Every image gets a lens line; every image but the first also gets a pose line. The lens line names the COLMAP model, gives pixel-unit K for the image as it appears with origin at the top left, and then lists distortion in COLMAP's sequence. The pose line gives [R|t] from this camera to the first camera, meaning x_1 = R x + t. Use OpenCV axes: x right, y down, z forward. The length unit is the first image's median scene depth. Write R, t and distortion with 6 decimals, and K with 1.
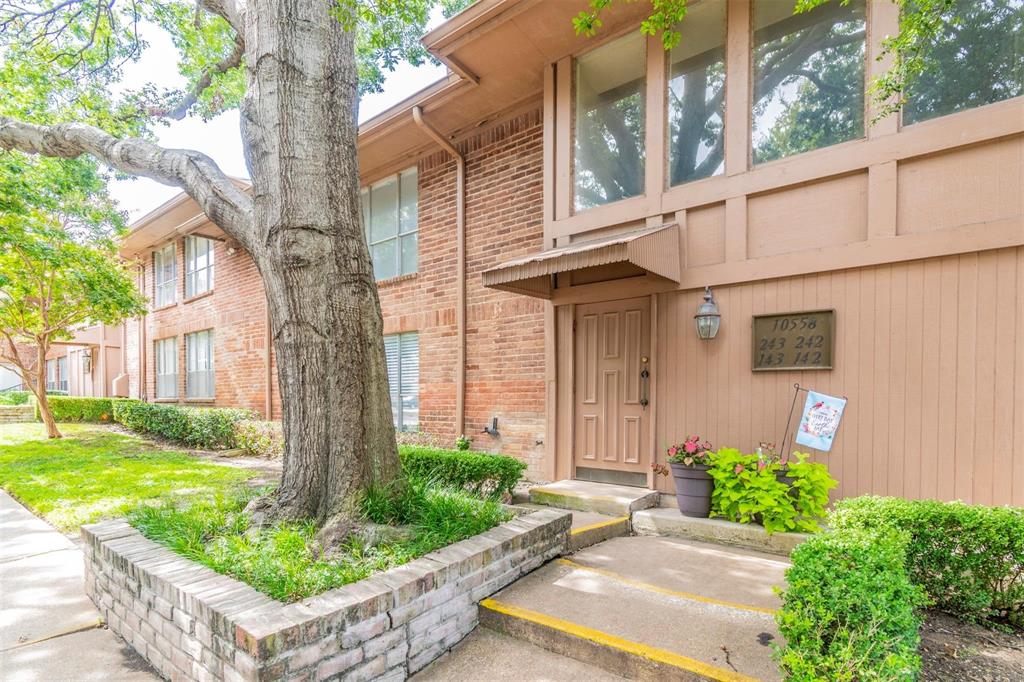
lens RADIAL K [[460.3, 0, 510.9], [0, 460.3, 403.7], [0, 0, 1]] dist [-0.000506, -0.000089]
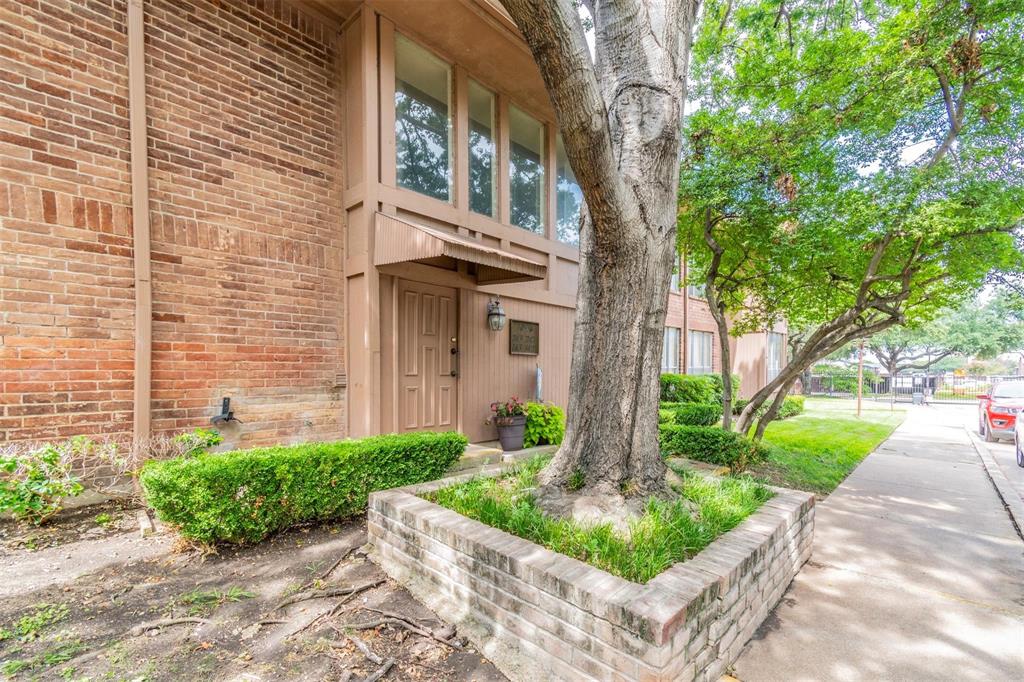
lens RADIAL K [[454.0, 0, 520.5], [0, 454.0, 370.0], [0, 0, 1]] dist [0.000867, -0.000002]
pose [[0.127884, -0.008446, 0.991753, -0.670520], [-0.005275, 0.999944, 0.009196, -0.019277], [-0.991775, -0.006408, 0.127832, 0.496687]]
